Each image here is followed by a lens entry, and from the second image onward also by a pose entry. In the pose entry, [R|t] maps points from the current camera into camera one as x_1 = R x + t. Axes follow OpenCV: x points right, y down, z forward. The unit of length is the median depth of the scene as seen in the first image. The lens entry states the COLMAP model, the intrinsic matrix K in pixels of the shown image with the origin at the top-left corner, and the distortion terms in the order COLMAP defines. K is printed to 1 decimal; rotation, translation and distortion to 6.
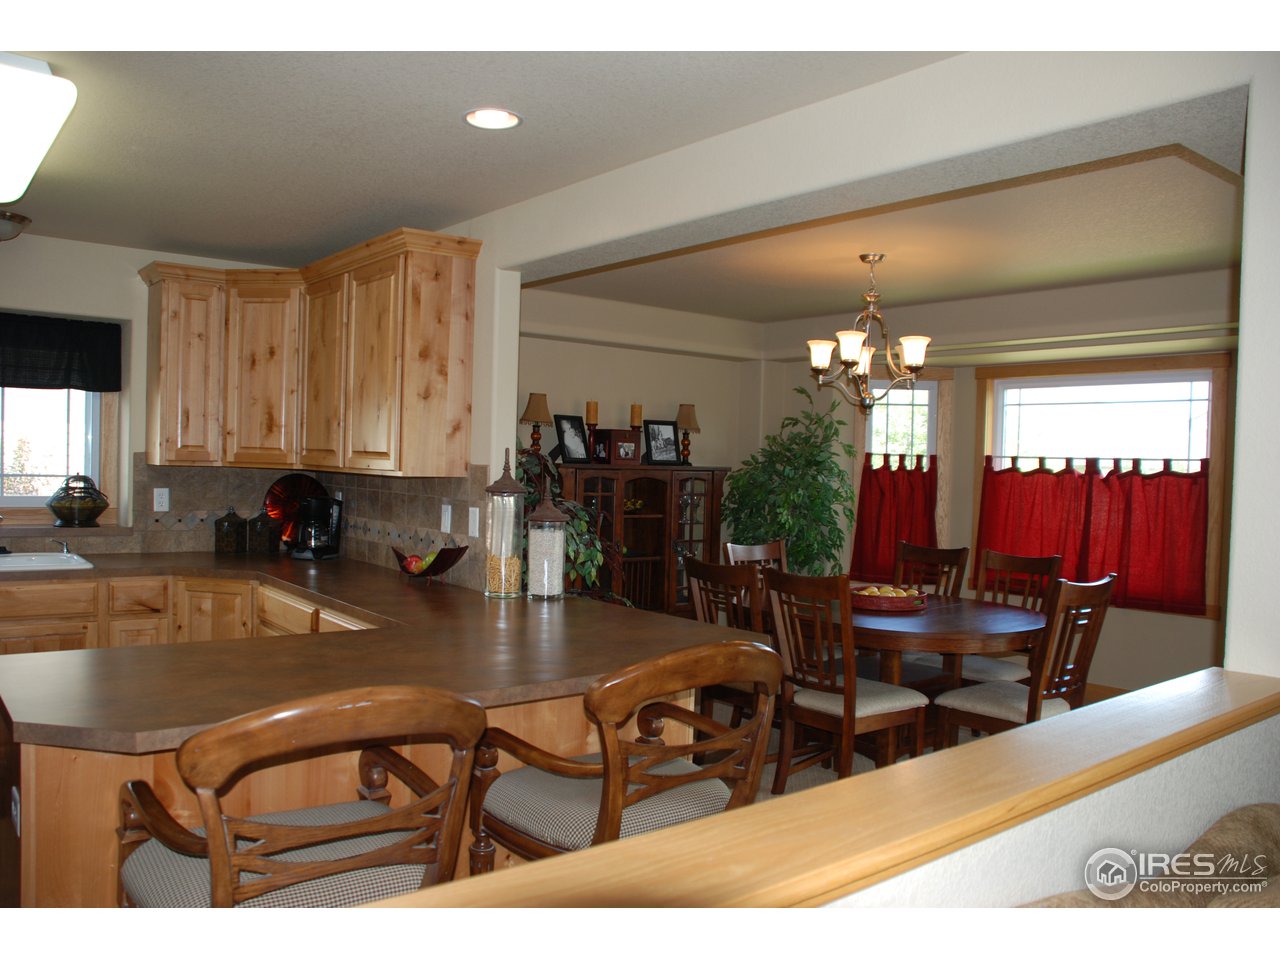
lens RADIAL K [[1023.9, 0, 643.3], [0, 1023.9, 486.1], [0, 0, 1]] dist [-0.115502, 0.056220]
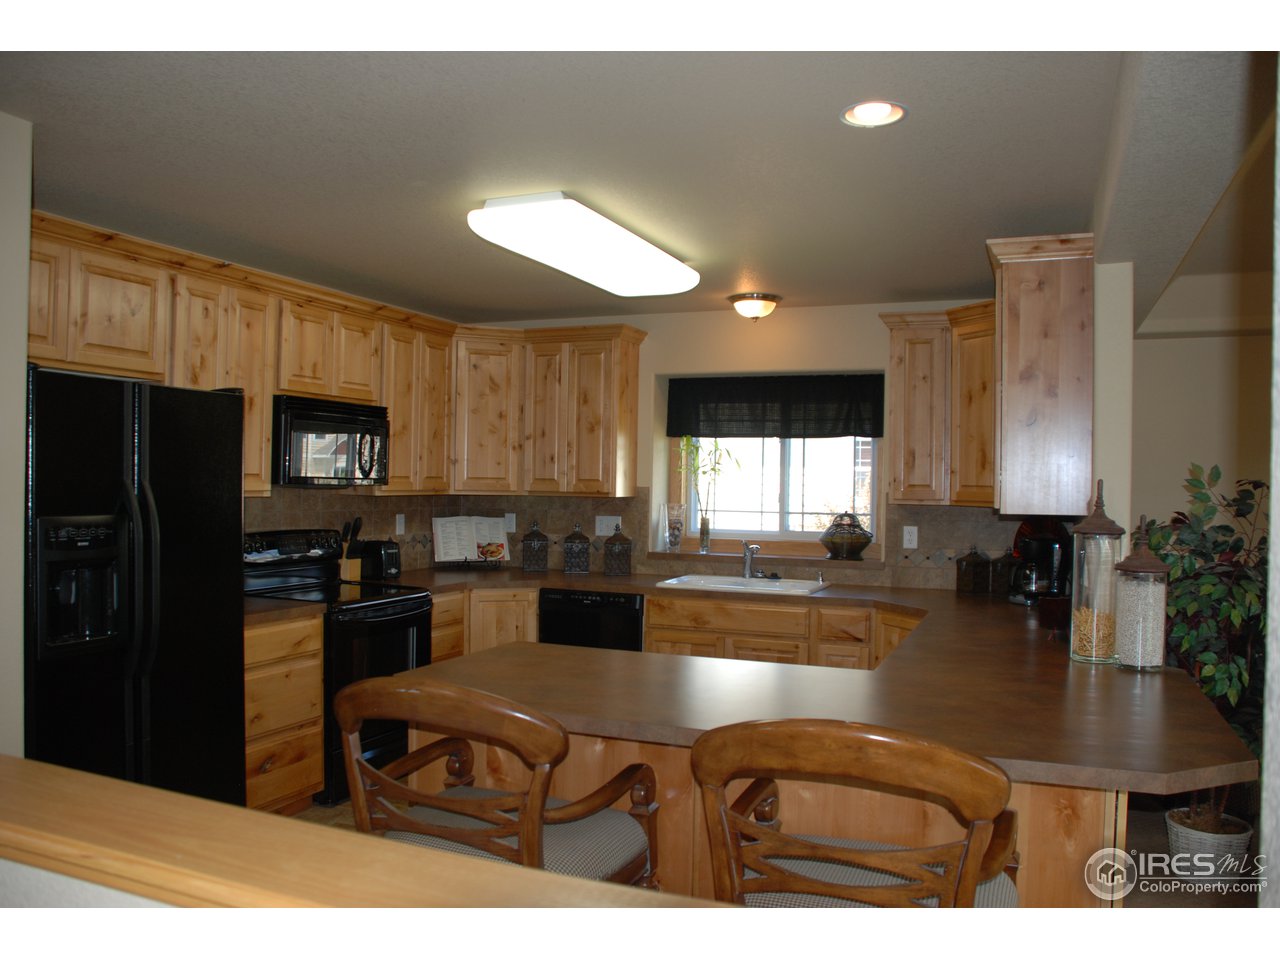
lens RADIAL K [[1023.9, 0, 642.2], [0, 1023.9, 490.6], [0, 0, 1]] dist [-0.115502, 0.056220]
pose [[0.500514, -0.016719, -0.865567, 0.345985], [-0.021584, 0.999262, -0.031783, 0.005372], [0.865459, 0.034590, 0.499783, 0.257526]]
